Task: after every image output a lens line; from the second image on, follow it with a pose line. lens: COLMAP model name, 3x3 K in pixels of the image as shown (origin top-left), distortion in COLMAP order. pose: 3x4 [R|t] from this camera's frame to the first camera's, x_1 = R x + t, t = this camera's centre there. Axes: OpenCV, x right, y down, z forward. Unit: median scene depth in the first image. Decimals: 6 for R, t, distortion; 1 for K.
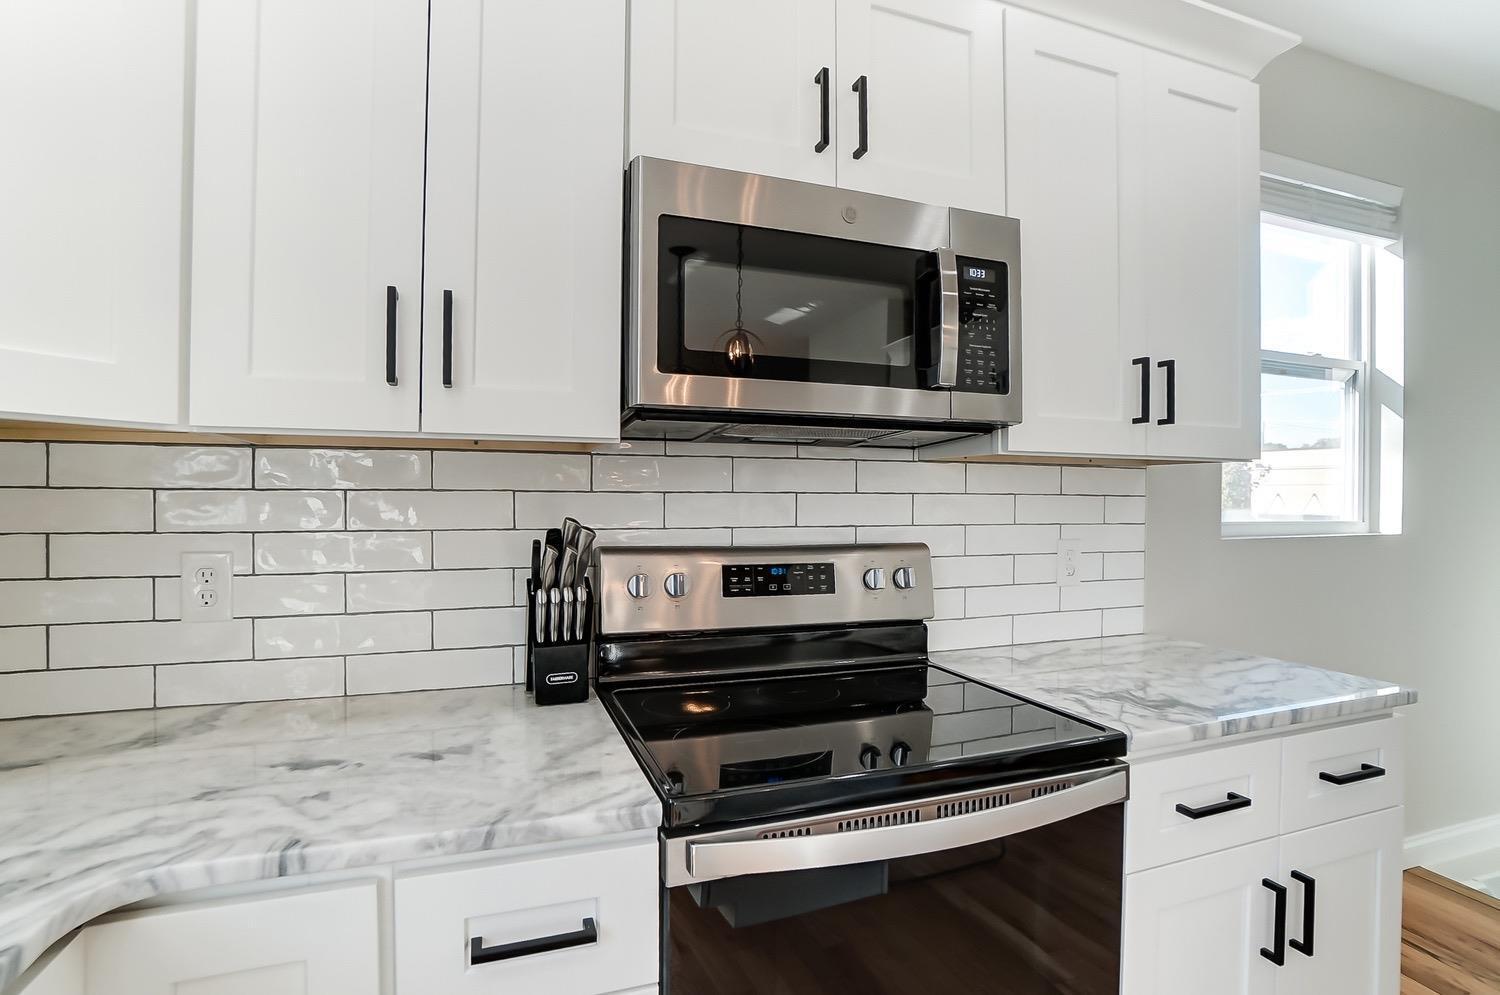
lens RADIAL K [[681.8, 0, 712.2], [0, 681.8, 502.8], [0, 0, 1]] dist [-0.019342, 0.000016]
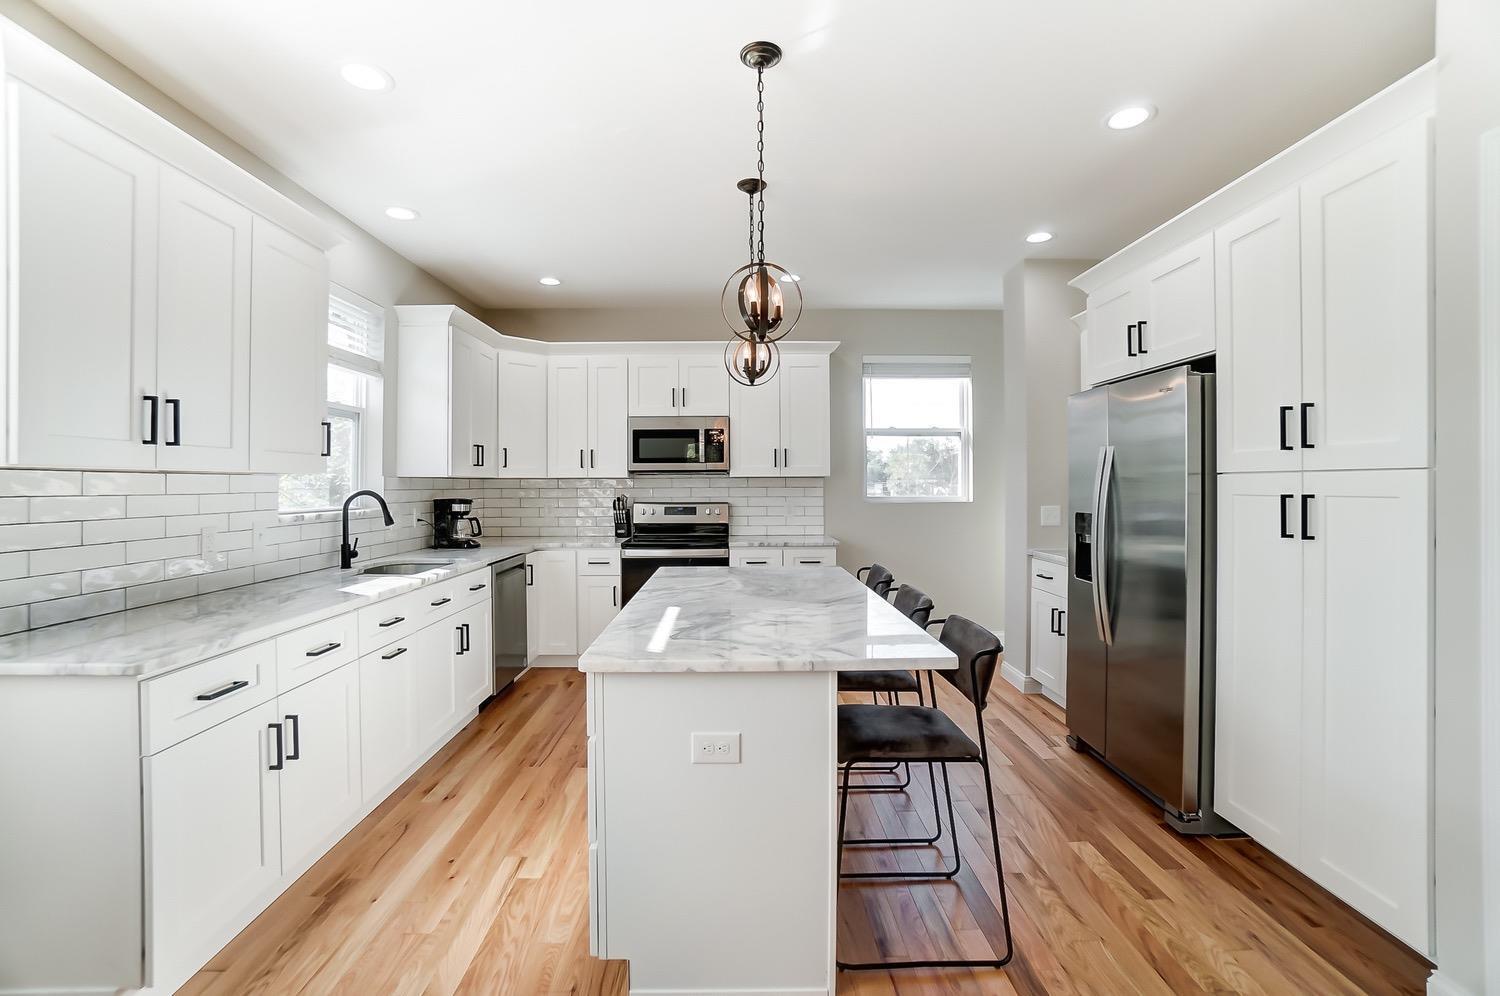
lens RADIAL K [[681.8, 0, 752.9], [0, 681.8, 490.0], [0, 0, 1]] dist [-0.019342, 0.000016]
pose [[0.953202, -0.004459, -0.302302, 1.823857], [0.006345, 0.999966, 0.005260, -0.022690], [0.302269, -0.006932, 0.953198, -2.772712]]
